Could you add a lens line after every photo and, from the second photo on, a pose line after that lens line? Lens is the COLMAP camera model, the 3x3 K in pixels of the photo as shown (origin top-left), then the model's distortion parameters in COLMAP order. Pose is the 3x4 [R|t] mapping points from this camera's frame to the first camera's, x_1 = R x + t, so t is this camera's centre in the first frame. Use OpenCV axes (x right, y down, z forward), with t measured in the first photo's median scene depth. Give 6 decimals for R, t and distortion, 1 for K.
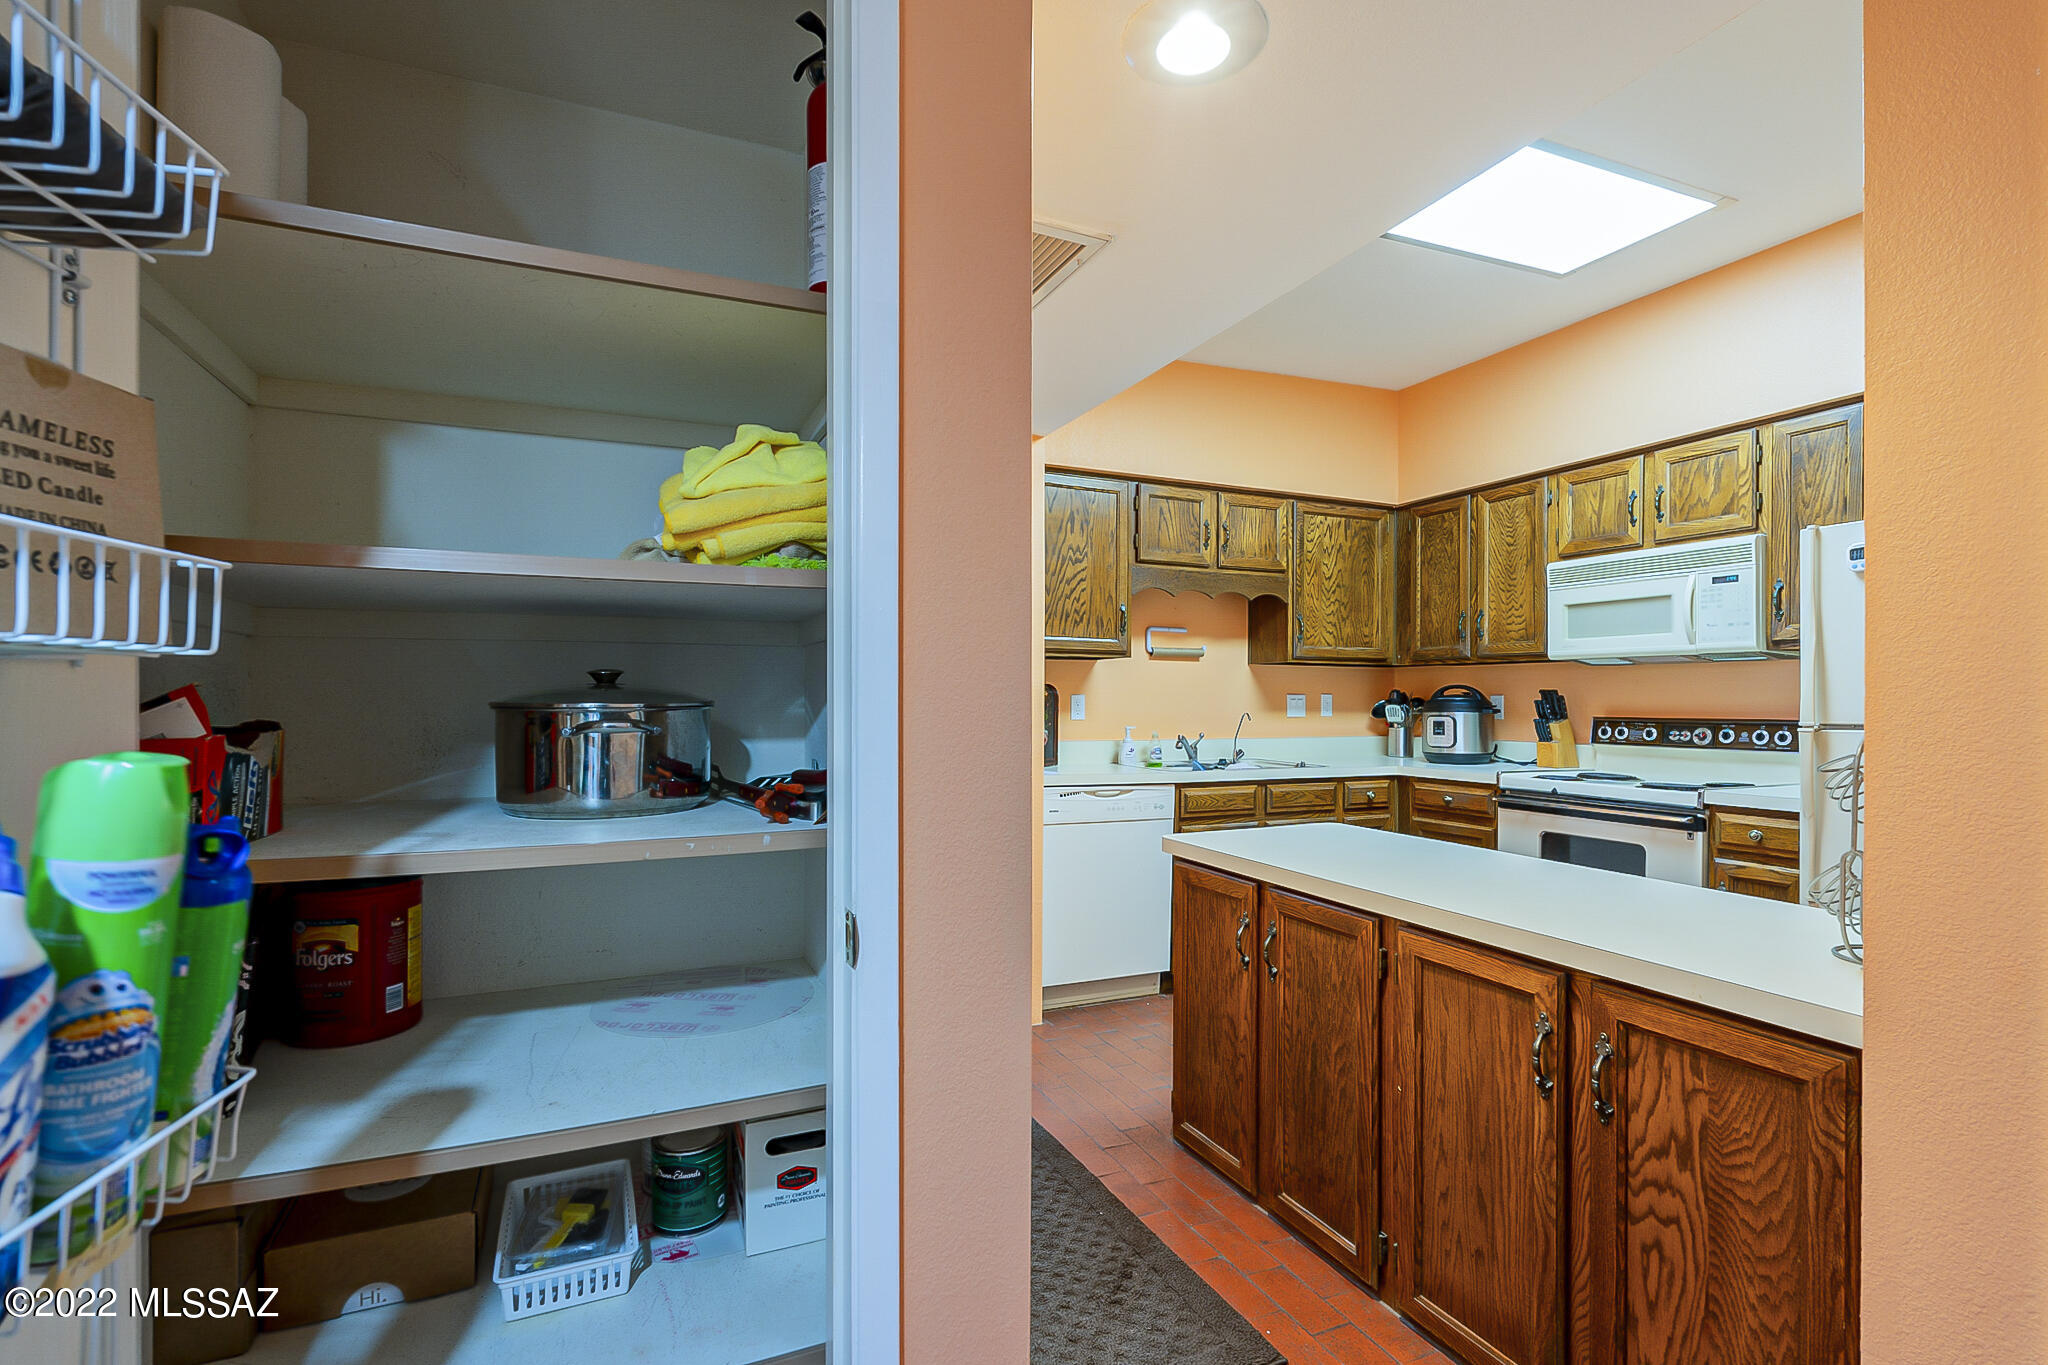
lens RADIAL K [[924.0, 0, 1023.1], [0, 924.0, 697.1], [0, 0, 1]] dist [-0.001947, -0.002286]
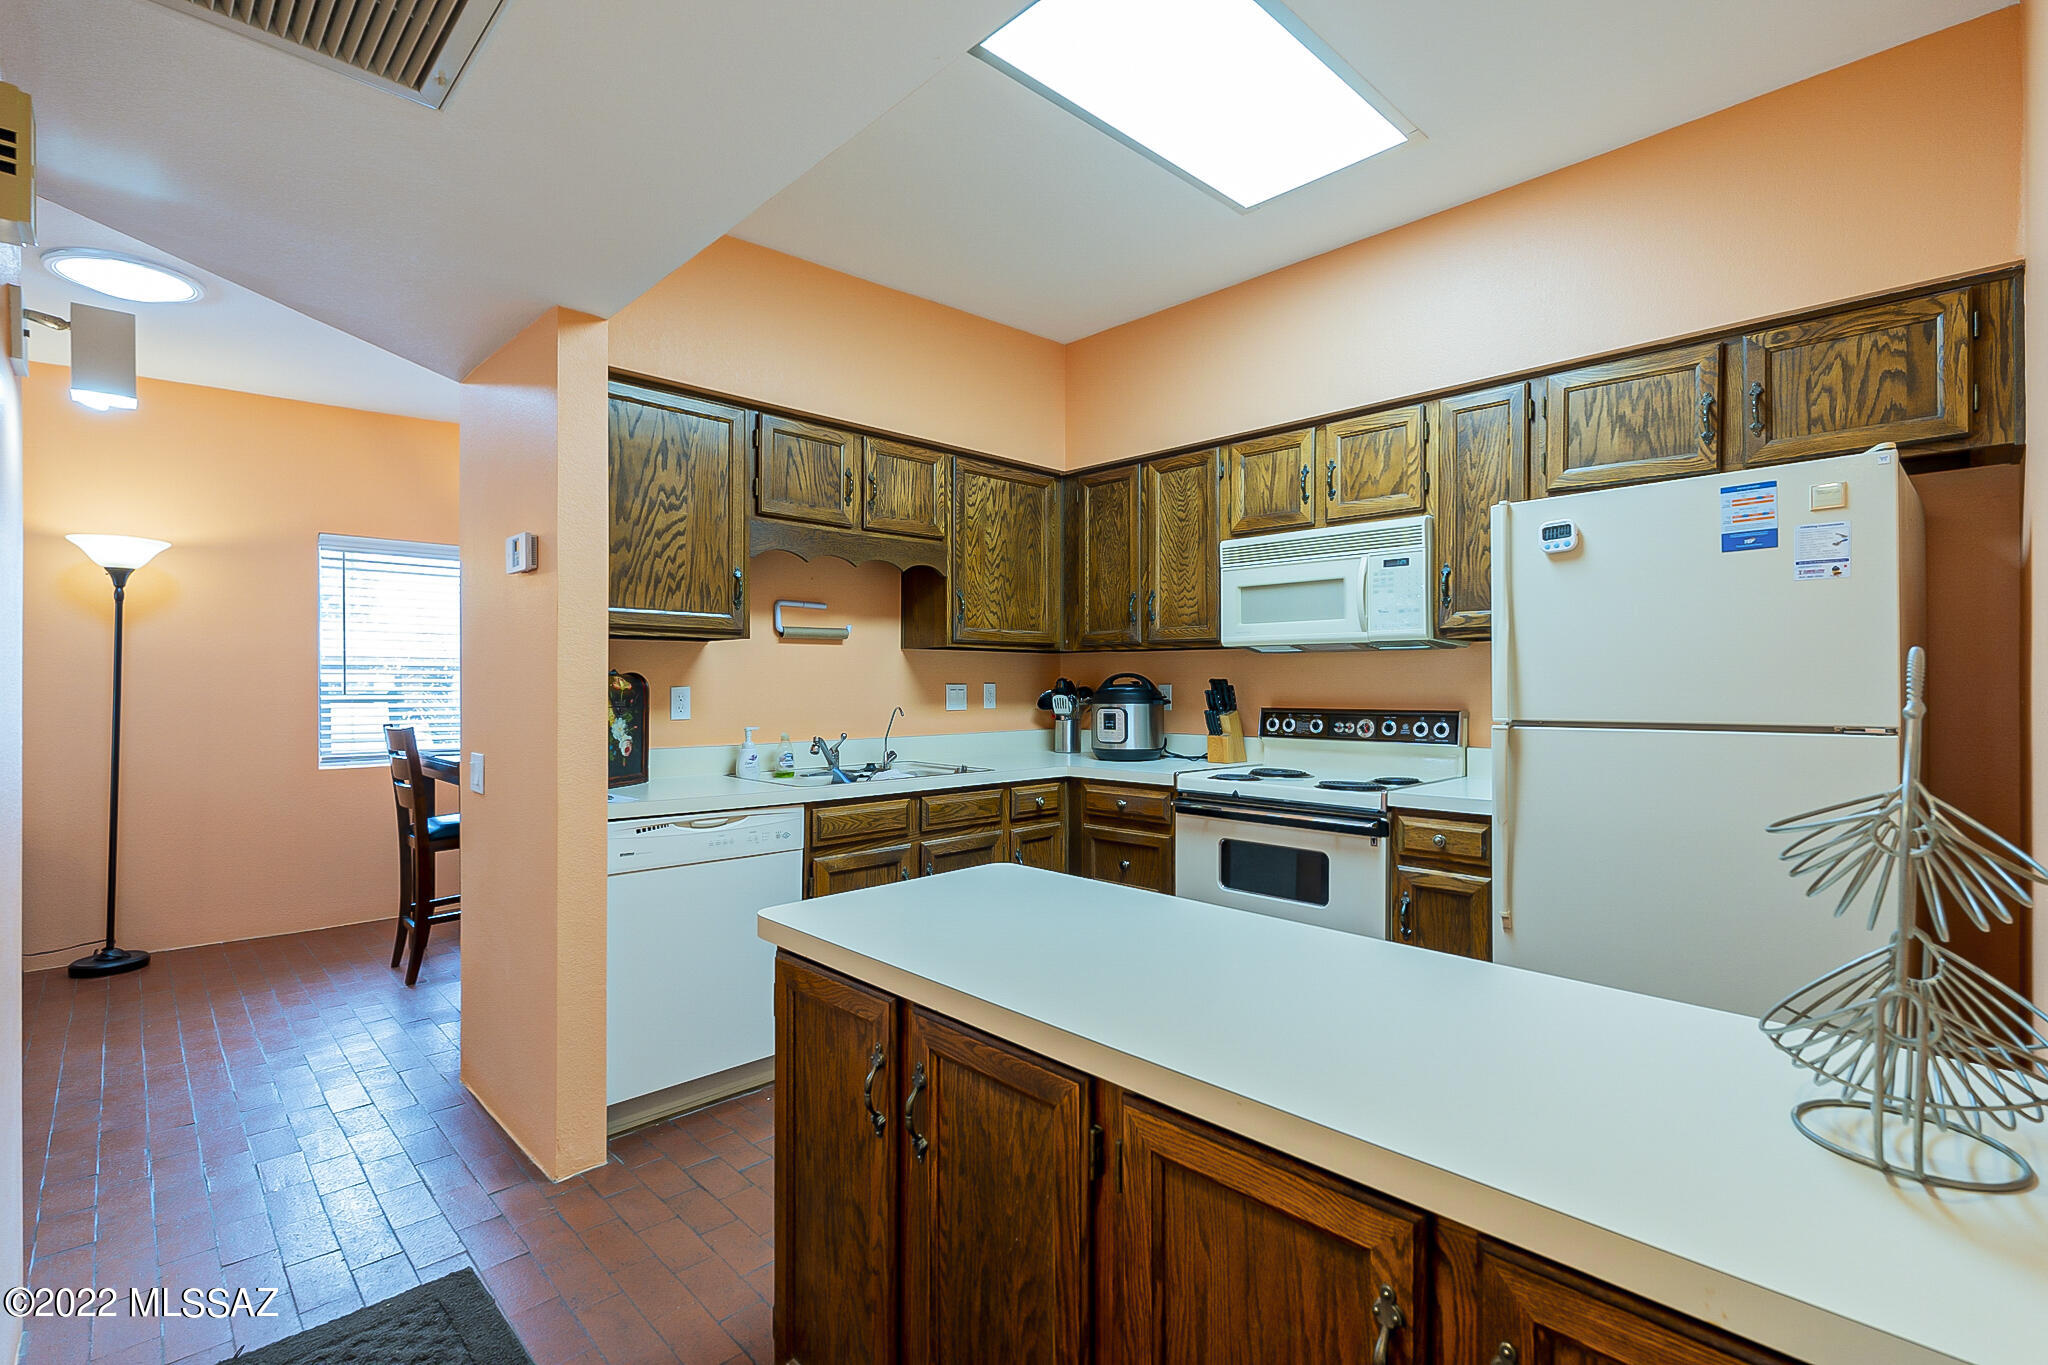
lens RADIAL K [[924.0, 0, 1020.8], [0, 924.0, 679.0], [0, 0, 1]] dist [-0.001947, -0.002286]
pose [[0.937131, -0.002522, 0.348970, 0.064136], [0.003071, 0.999995, -0.001022, -0.008150], [-0.348965, 0.002029, 0.937133, 0.214864]]
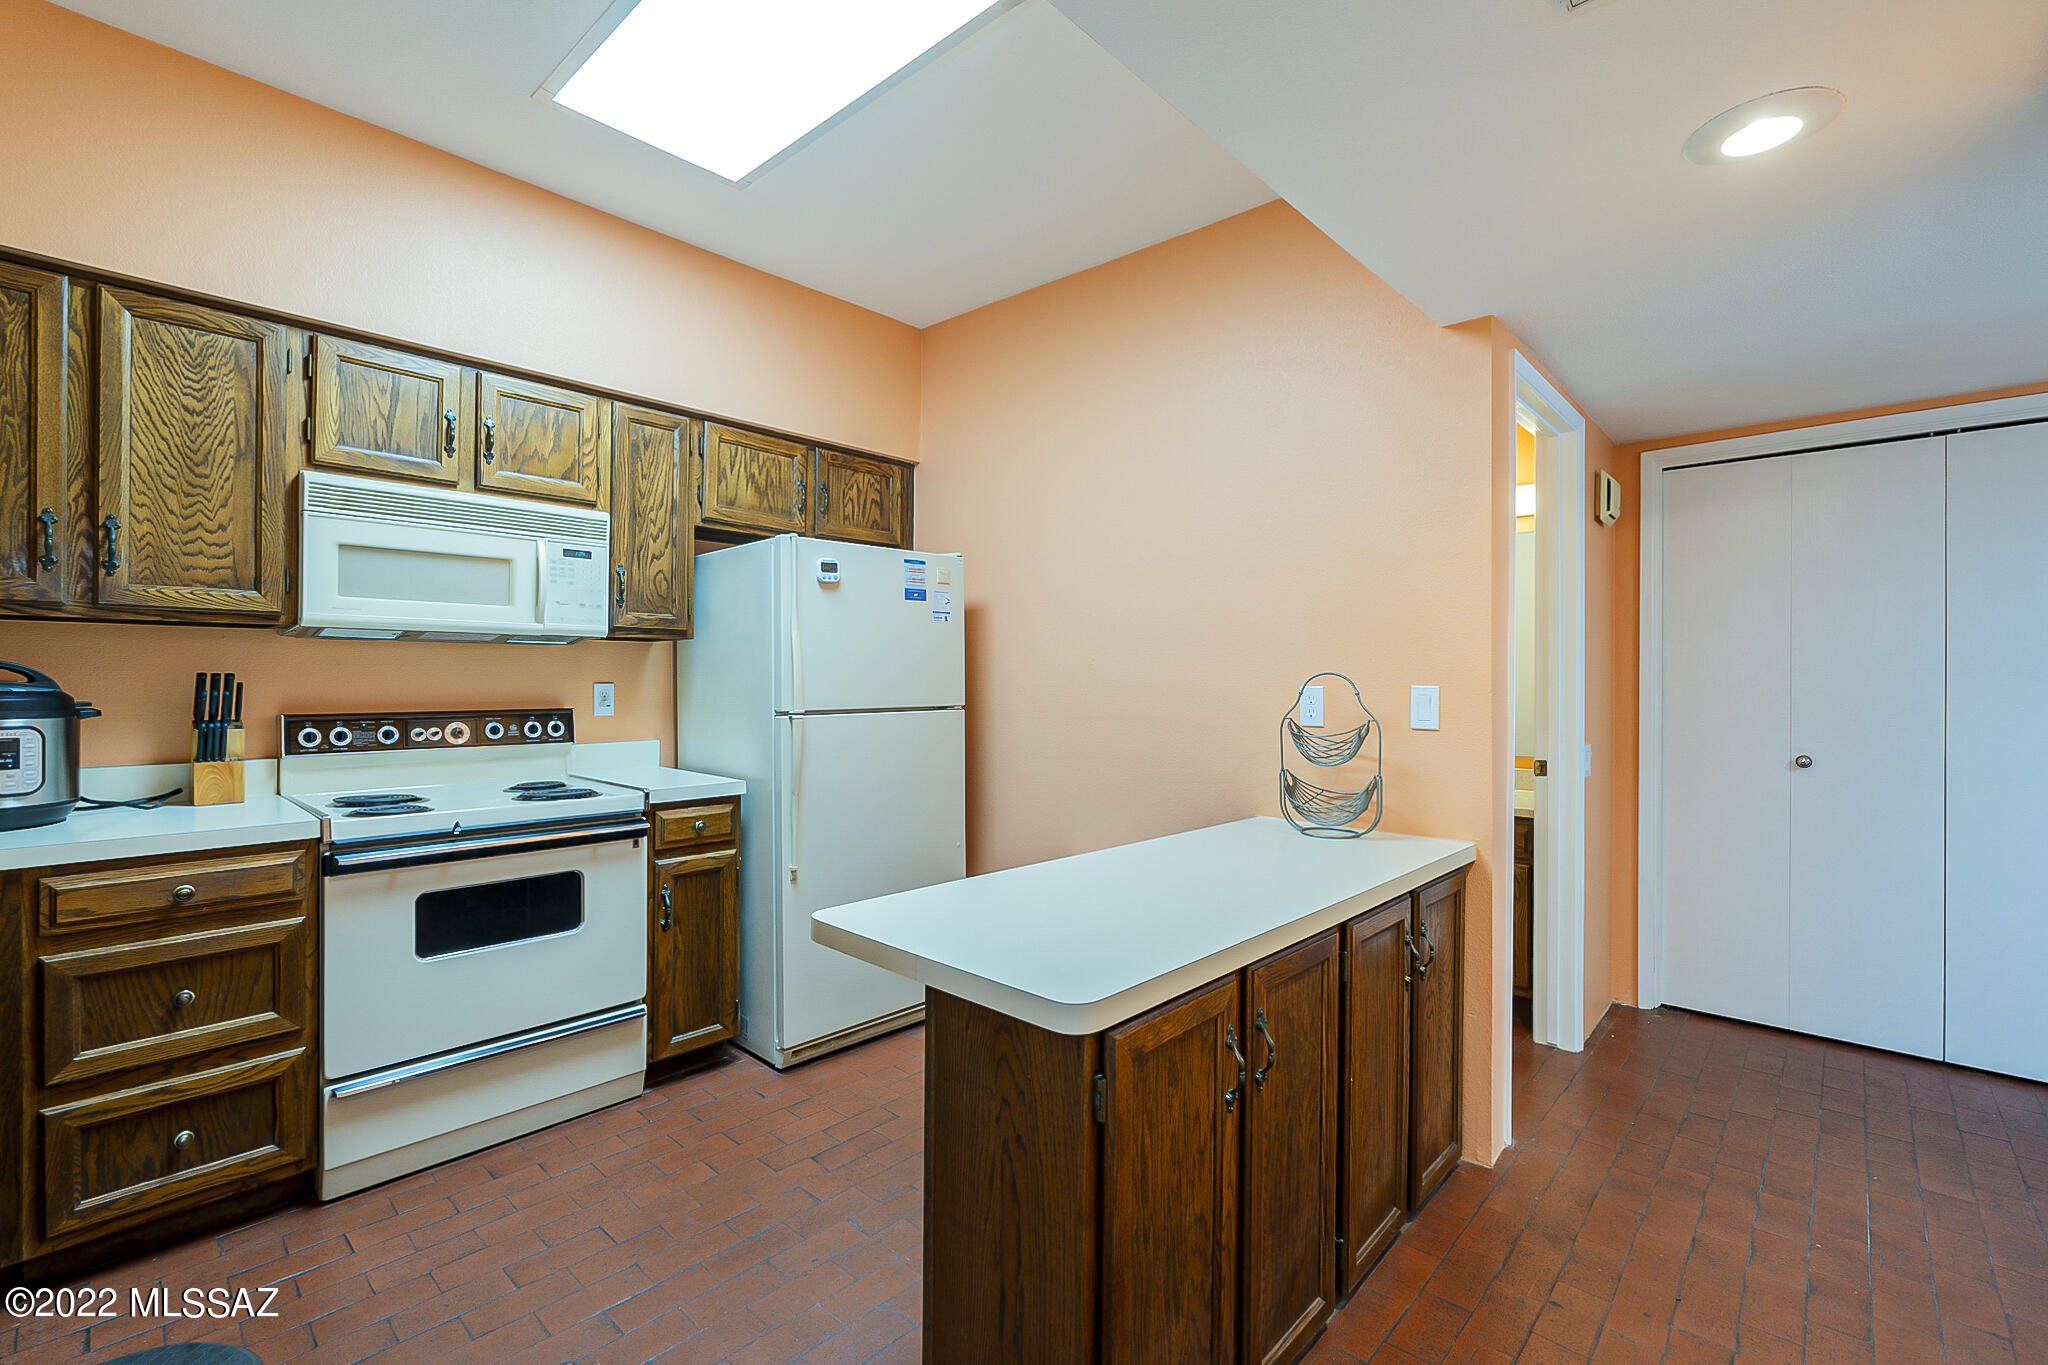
lens RADIAL K [[896.3, 0, 1012.8], [0, 896.3, 674.1], [0, 0, 1]] dist [-0.004392, 0.000400]
pose [[-0.389408, 0.000691, 0.921065, -0.170318], [-0.007409, 0.999965, -0.003883, -0.009385], [-0.921036, -0.008337, -0.389389, 0.804357]]
